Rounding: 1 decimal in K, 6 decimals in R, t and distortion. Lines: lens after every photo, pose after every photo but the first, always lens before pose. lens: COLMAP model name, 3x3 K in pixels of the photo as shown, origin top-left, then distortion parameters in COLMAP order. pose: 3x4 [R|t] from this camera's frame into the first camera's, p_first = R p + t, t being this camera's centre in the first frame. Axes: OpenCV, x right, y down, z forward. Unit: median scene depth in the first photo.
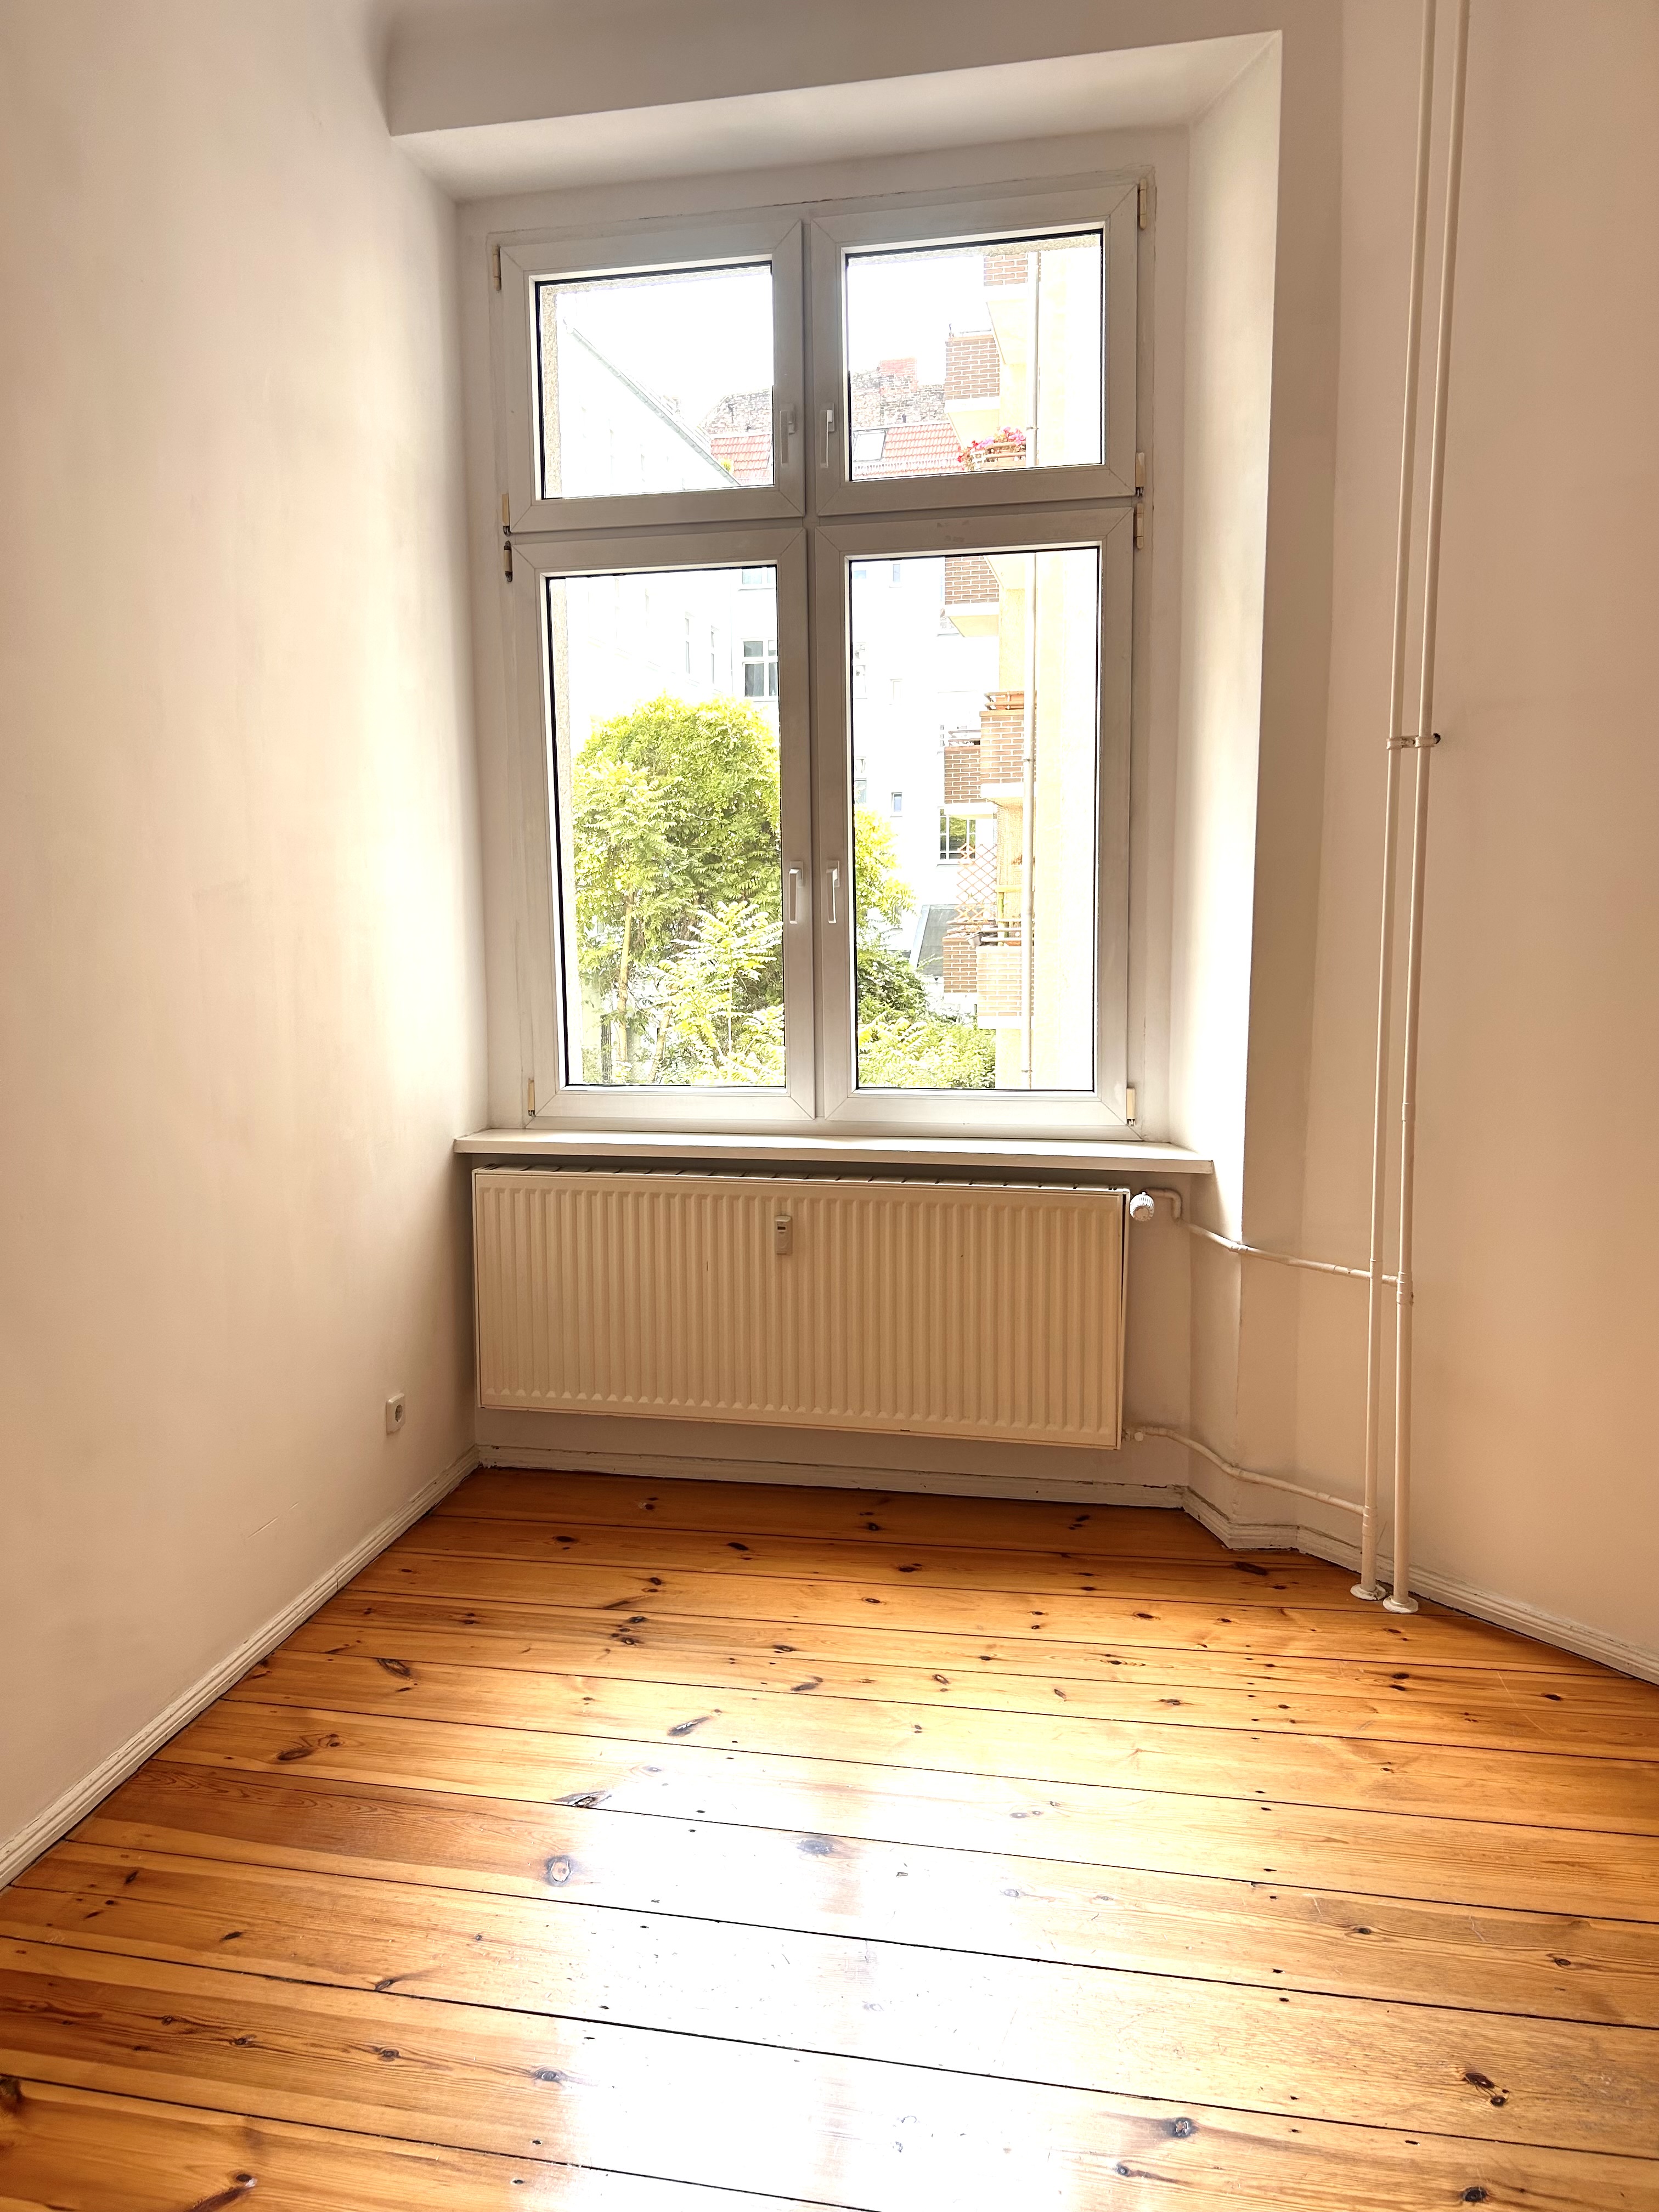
lens RADIAL K [[1600.2, 0, 829.5], [0, 1600.2, 1106.0], [0, 0, 1]] dist [0.029551, 0.001069]
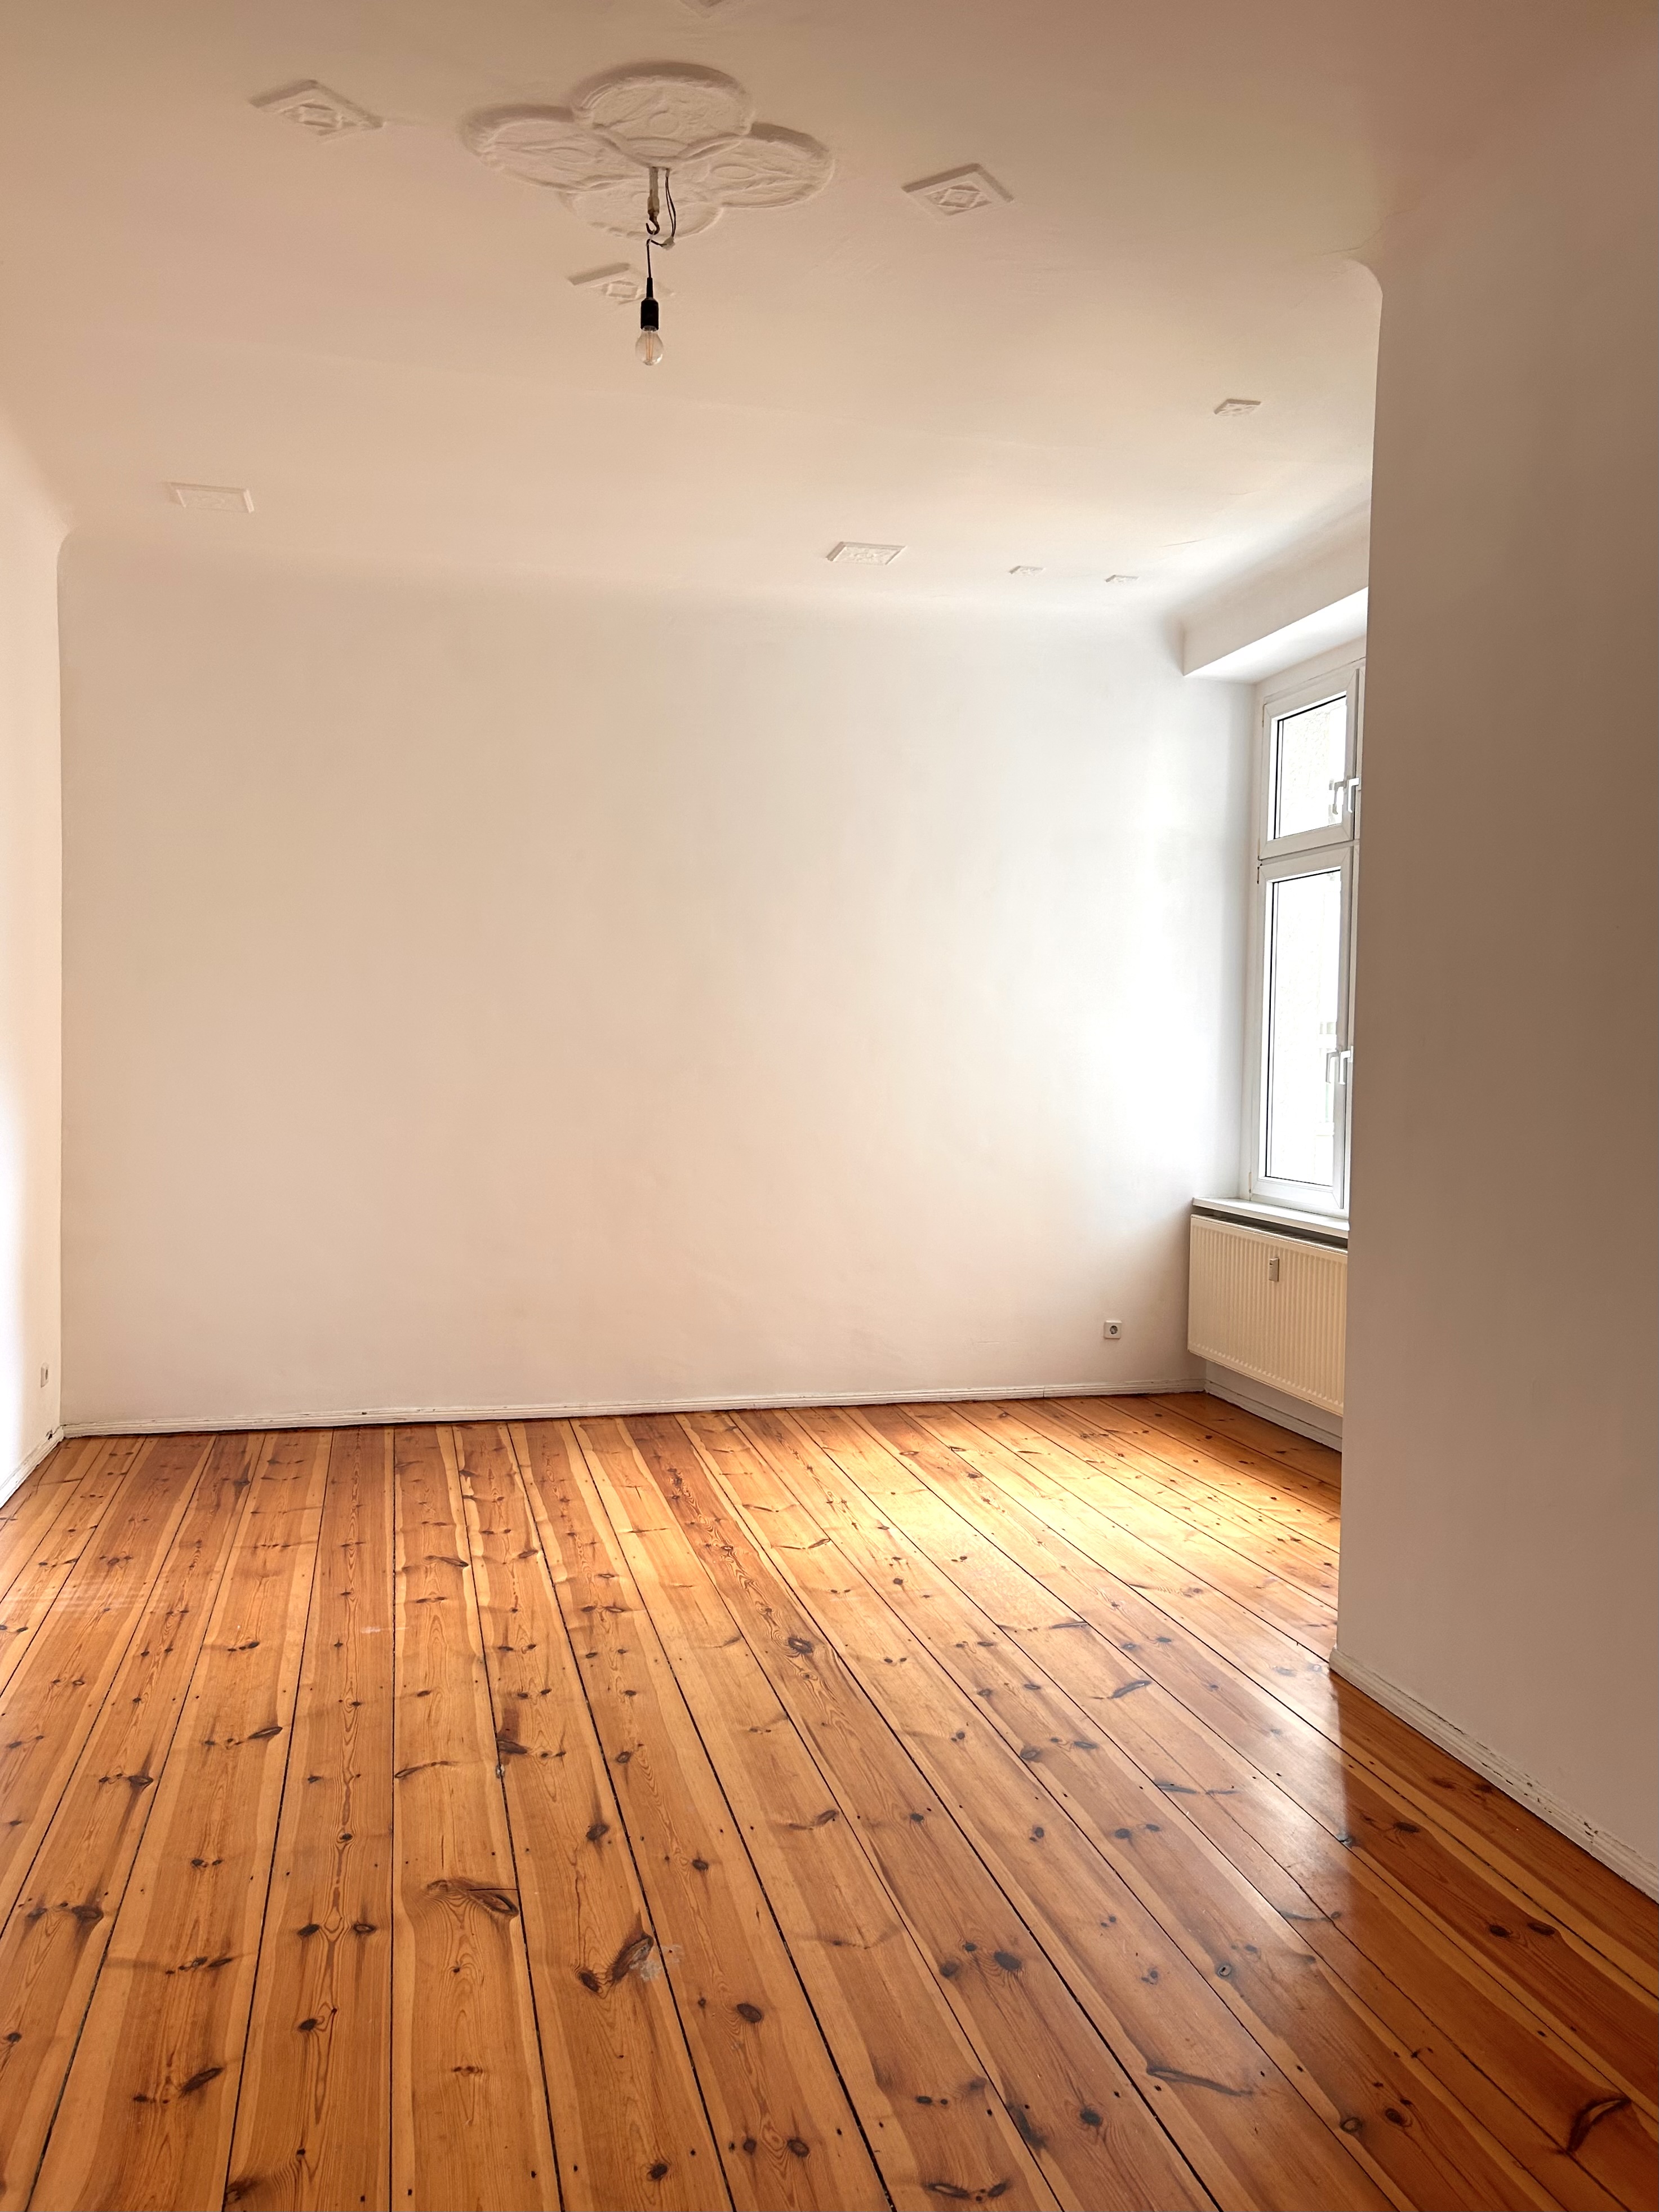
lens RADIAL K [[1600.3, 0, 829.5], [0, 1600.3, 1106.0], [0, 0, 1]] dist [0.029551, 0.001069]
pose [[0.443442, 0.054187, -0.894664, 1.253038], [-0.135005, 0.990821, -0.006904, -0.013067], [0.886077, 0.123846, 0.446687, -0.178680]]
